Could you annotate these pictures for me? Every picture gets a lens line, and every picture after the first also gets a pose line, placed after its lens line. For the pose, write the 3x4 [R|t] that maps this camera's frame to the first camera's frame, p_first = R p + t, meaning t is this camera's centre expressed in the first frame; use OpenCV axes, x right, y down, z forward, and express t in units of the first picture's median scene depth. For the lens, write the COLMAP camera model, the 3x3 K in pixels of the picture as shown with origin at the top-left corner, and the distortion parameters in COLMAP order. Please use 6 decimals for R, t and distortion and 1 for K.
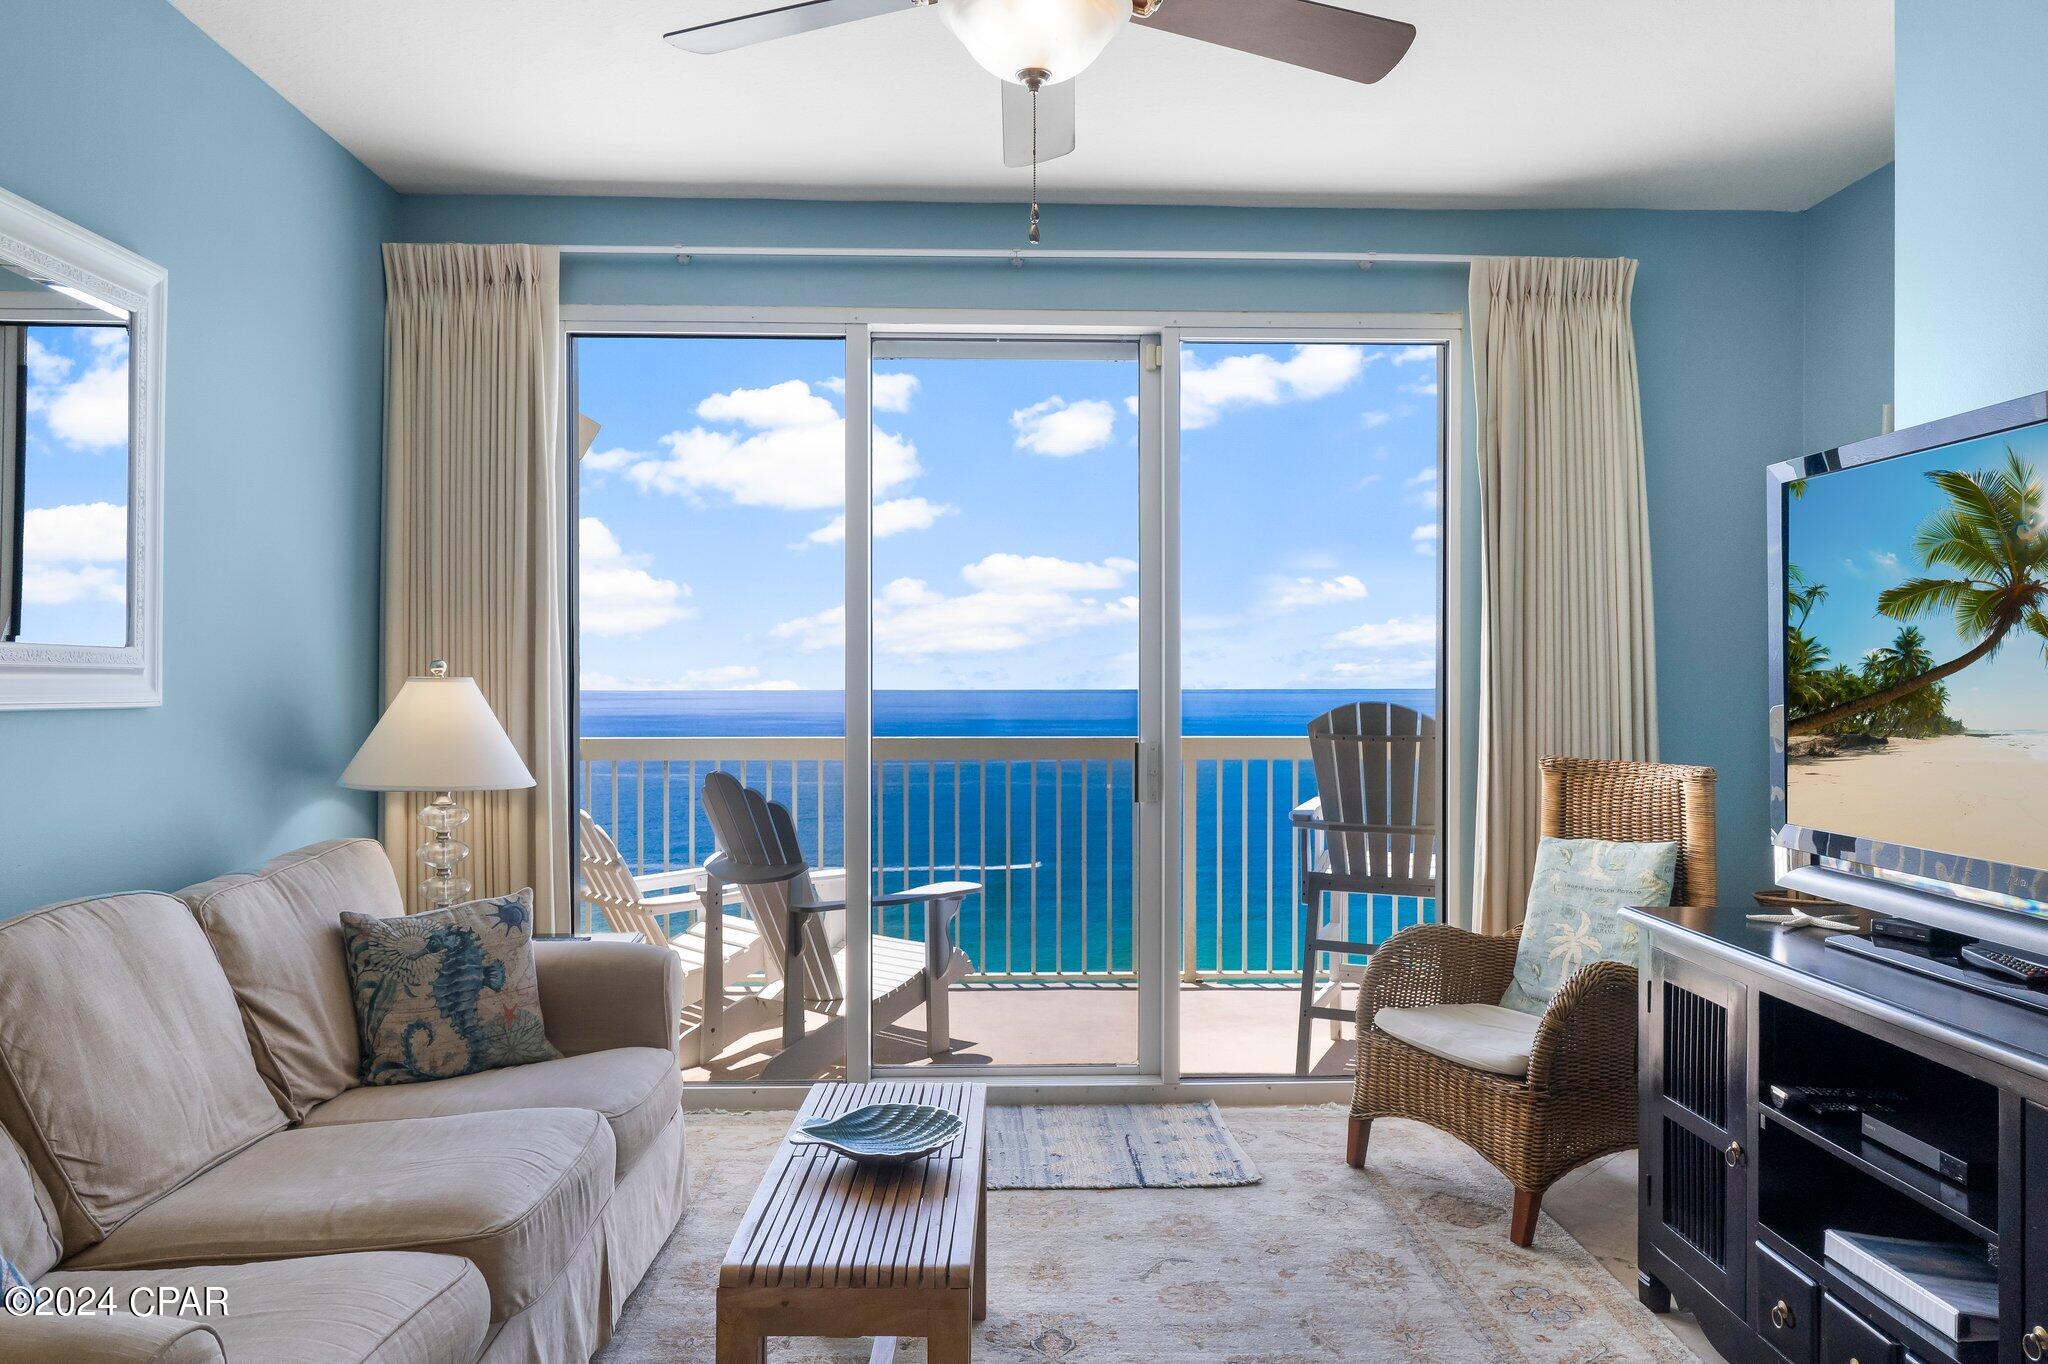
lens RADIAL K [[1345.0, 0, 1031.9], [0, 1345.0, 693.5], [0, 0, 1]] dist [0.003661, -0.005454]
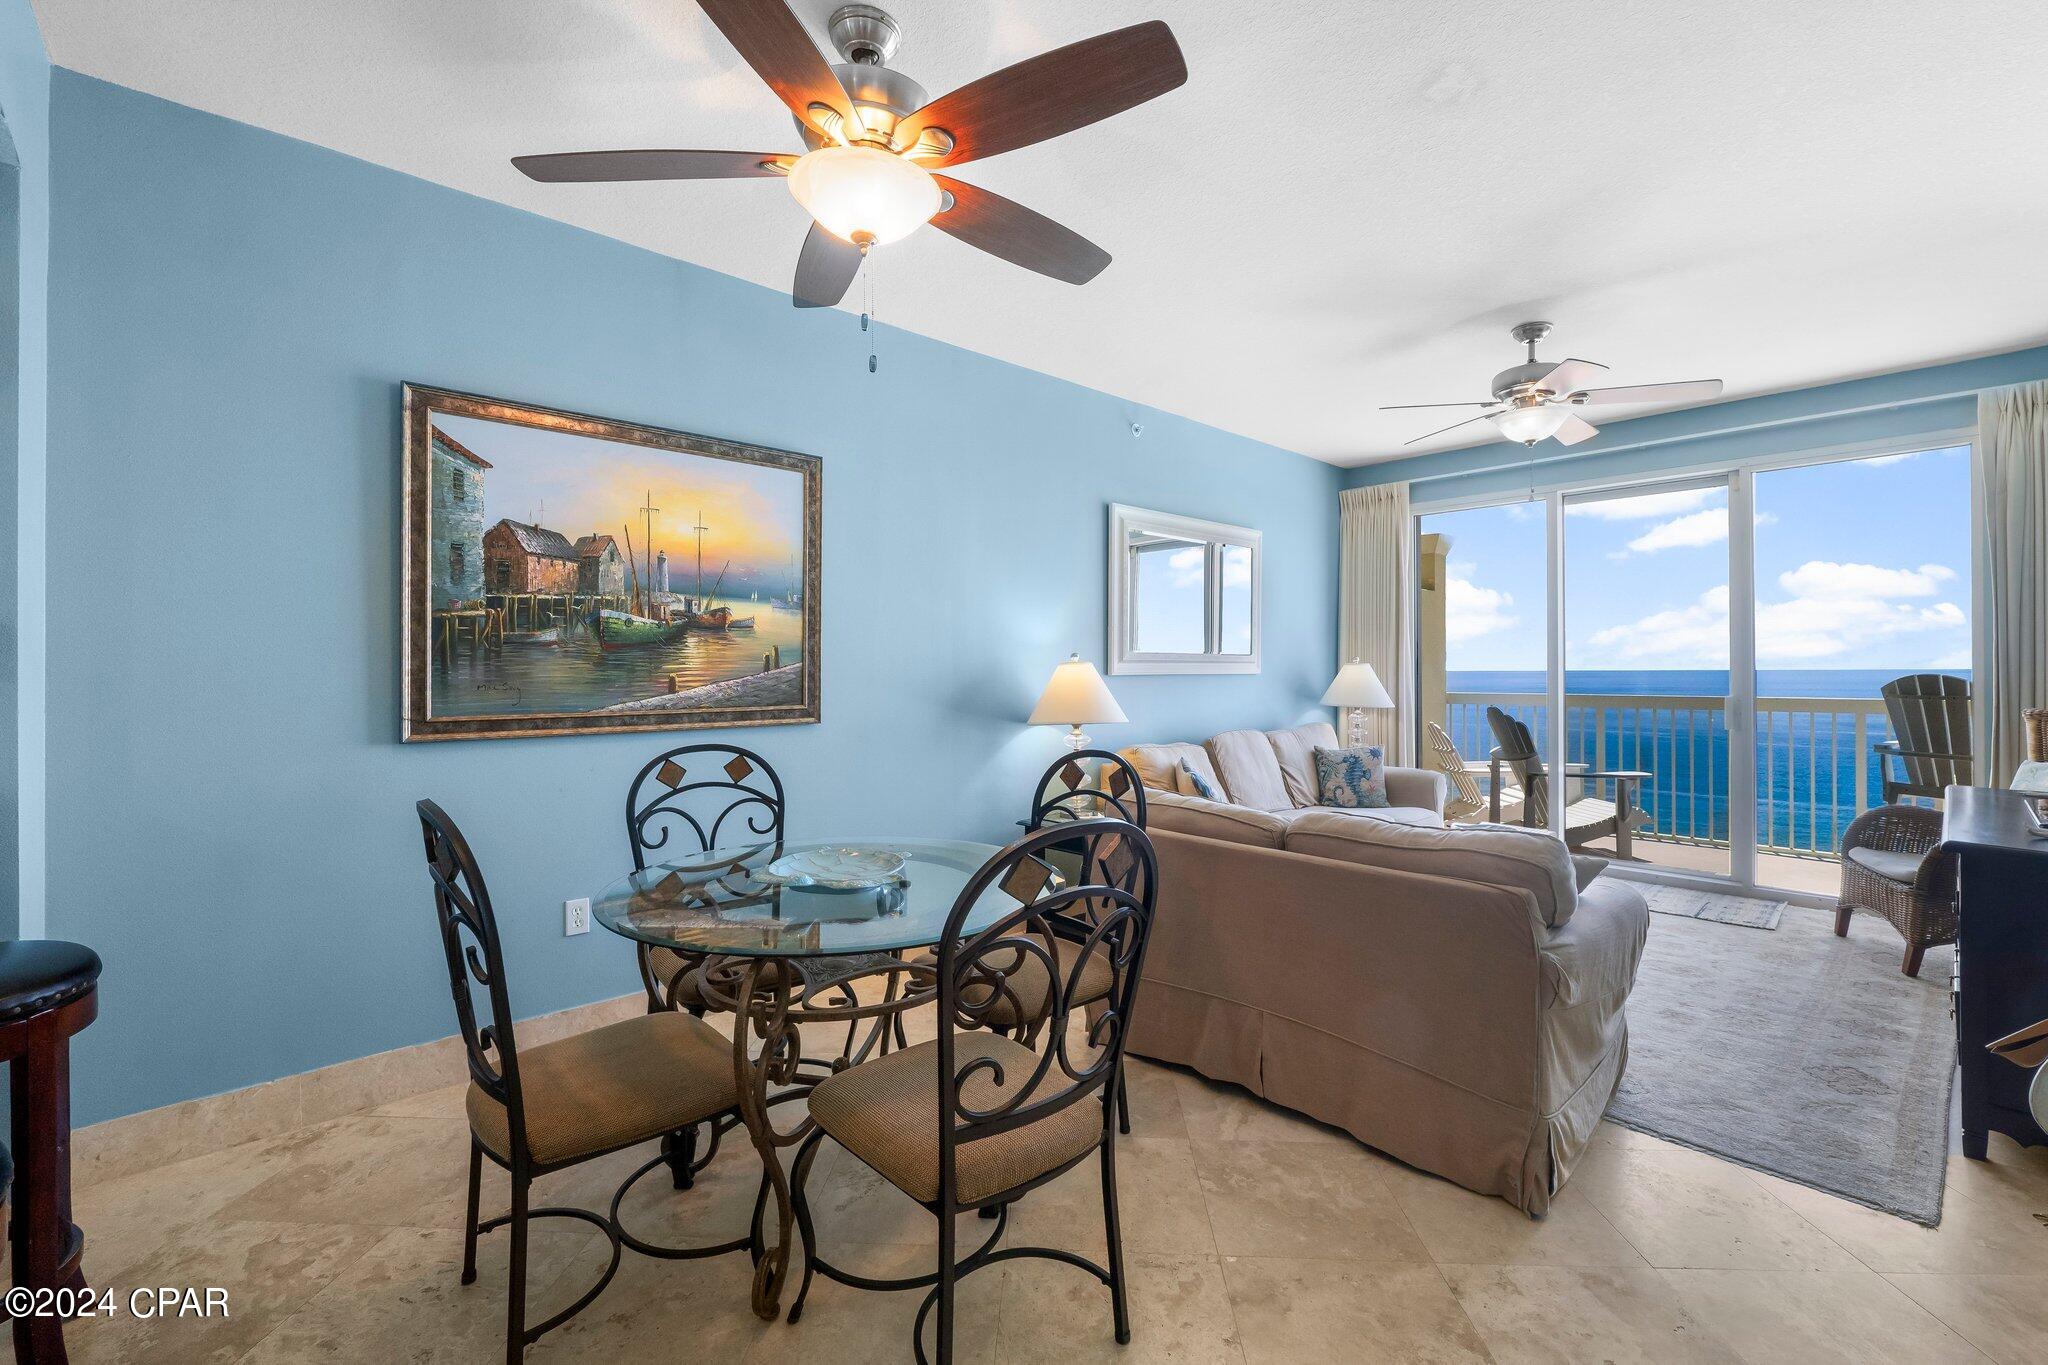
lens RADIAL K [[863.0, 0, 1035.6], [0, 863.0, 670.2], [0, 0, 1]] dist [-0.006183, -0.000260]
pose [[0.659261, -0.002064, -0.751911, 0.405486], [0.000809, 0.999998, -0.002036, 0.003625], [0.751914, 0.000734, 0.659261, -0.560385]]
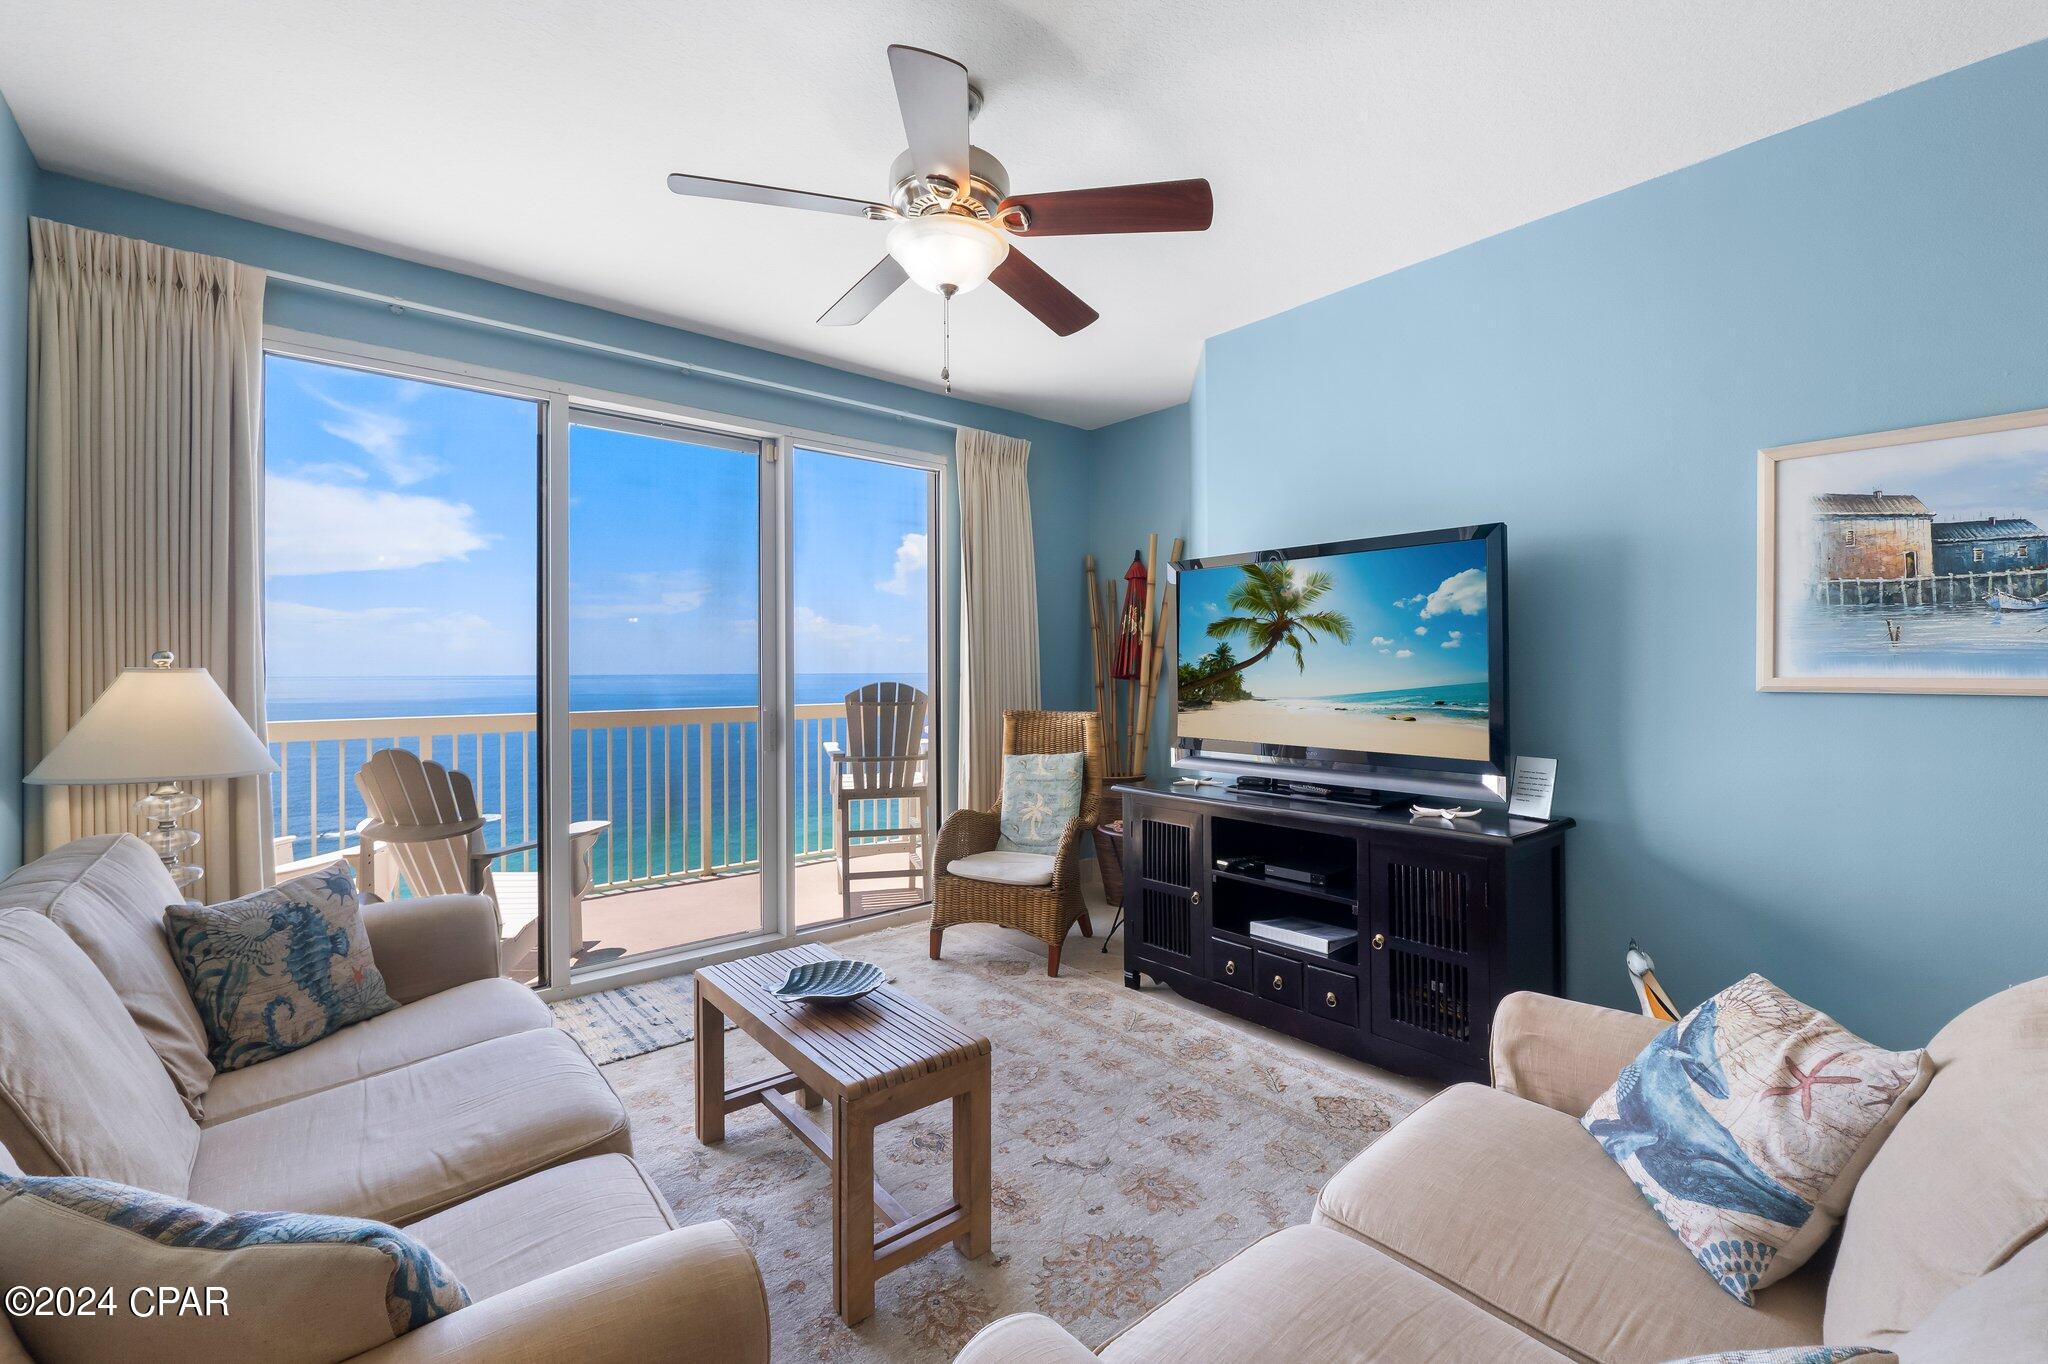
lens RADIAL K [[855.1, 0, 1022.3], [0, 855.1, 665.6], [0, 0, 1]] dist [-0.007661, 0.000372]
pose [[0.778125, -0.001330, 0.628109, -0.352676], [0.010660, 0.999882, -0.011089, -0.000071], [-0.628019, 0.015324, 0.778047, 0.103386]]
